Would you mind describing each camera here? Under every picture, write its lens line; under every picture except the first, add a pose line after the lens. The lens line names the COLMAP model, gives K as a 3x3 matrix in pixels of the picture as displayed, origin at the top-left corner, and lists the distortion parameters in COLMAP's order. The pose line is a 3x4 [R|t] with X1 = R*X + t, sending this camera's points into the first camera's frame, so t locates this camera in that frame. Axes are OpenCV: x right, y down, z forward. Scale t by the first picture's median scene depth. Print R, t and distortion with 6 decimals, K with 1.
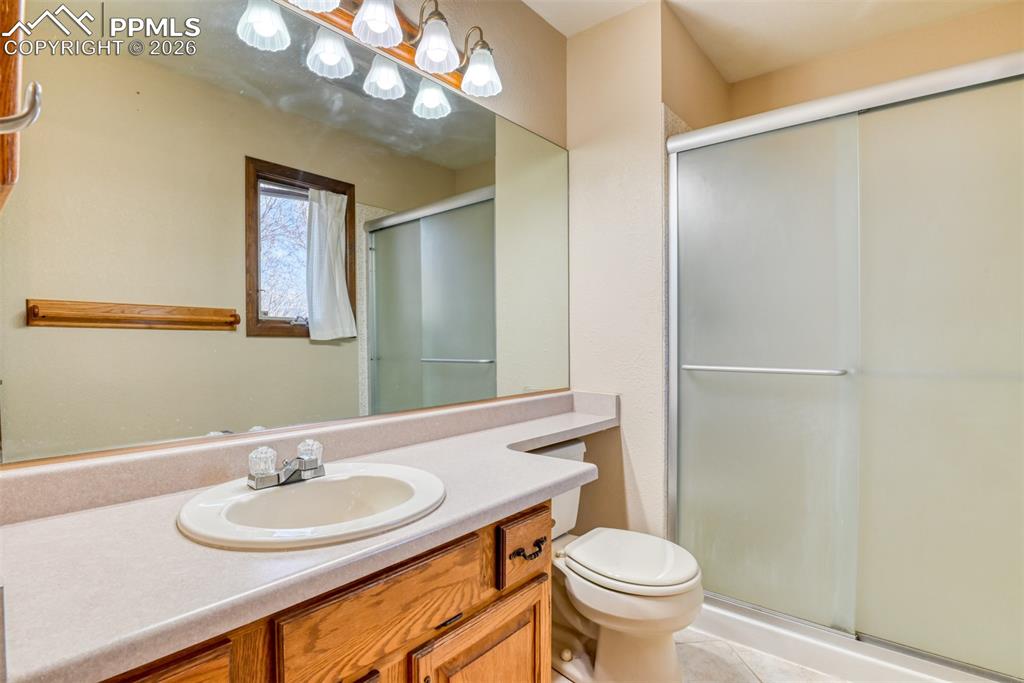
lens RADIAL K [[501.9, 0, 518.0], [0, 501.9, 340.3], [0, 0, 1]] dist [-0.023384, -0.004461]
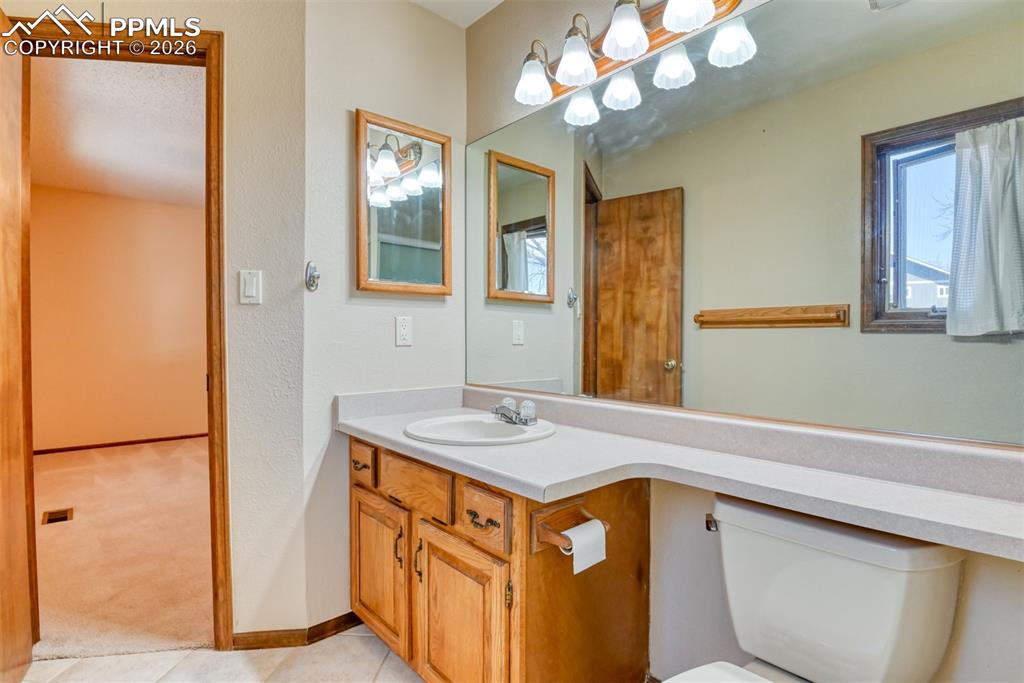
lens RADIAL K [[501.9, 0, 518.7], [0, 501.9, 346.0], [0, 0, 1]] dist [-0.023384, -0.004461]
pose [[-0.162201, 0.010528, -0.986702, 0.498525], [-0.000597, 0.999942, 0.010768, 0.007943], [0.986758, 0.002336, -0.162185, 0.566946]]
